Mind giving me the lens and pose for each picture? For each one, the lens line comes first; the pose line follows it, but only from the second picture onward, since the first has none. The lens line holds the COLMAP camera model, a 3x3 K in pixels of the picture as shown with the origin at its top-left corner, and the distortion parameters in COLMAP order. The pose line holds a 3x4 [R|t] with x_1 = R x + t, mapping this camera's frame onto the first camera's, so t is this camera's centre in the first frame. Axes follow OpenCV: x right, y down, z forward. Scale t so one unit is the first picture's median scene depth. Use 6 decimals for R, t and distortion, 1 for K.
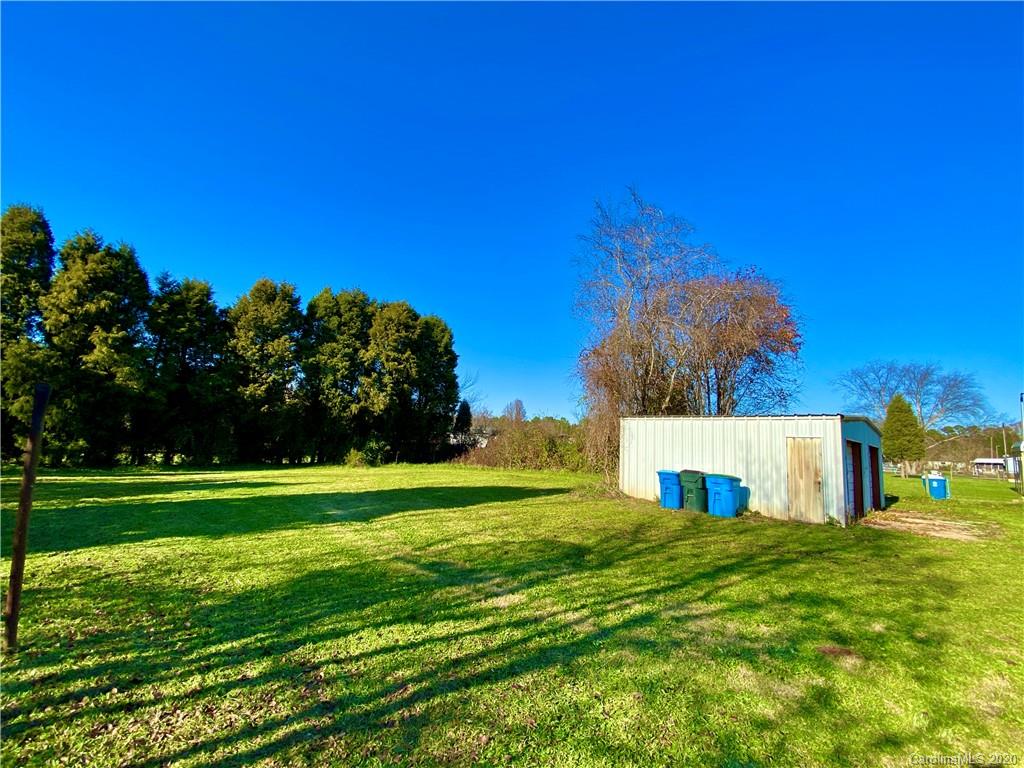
lens RADIAL K [[446.4, 0, 519.4], [0, 446.4, 382.7], [0, 0, 1]] dist [0.015037, -0.021544]
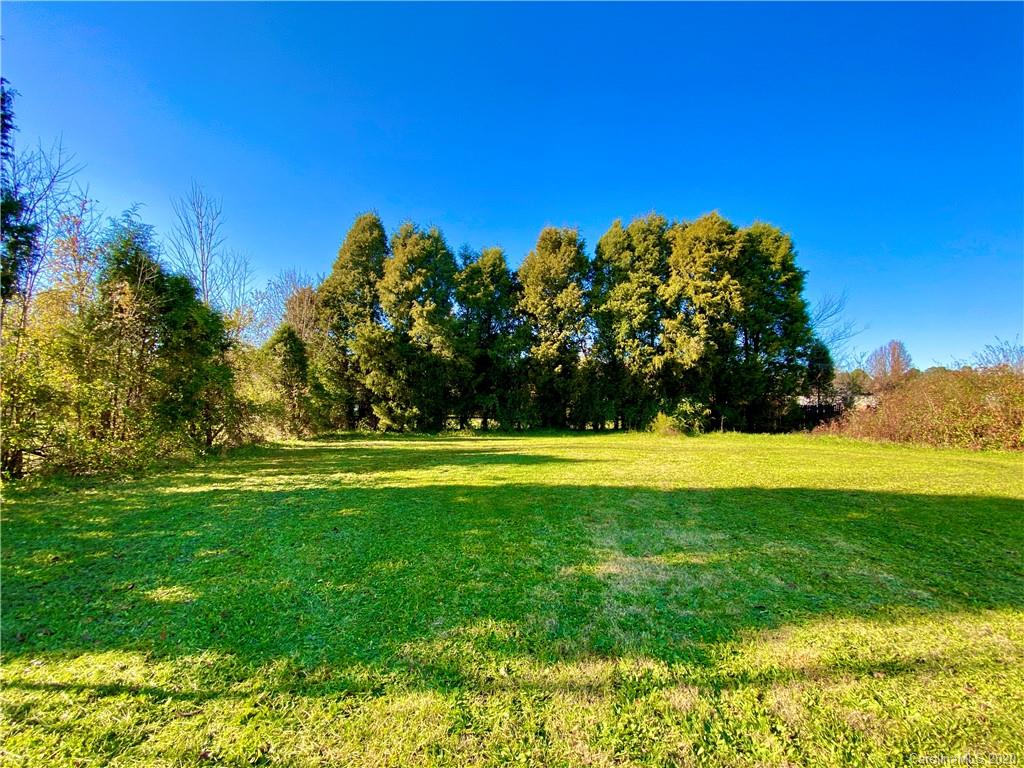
lens RADIAL K [[446.4, 0, 519.4], [0, 446.4, 382.7], [0, 0, 1]] dist [0.015037, -0.021544]
pose [[0.788346, -0.052329, -0.613003, -0.084078], [0.095597, 0.994693, 0.038029, 0.041042], [0.607760, -0.088581, 0.789165, 0.236059]]
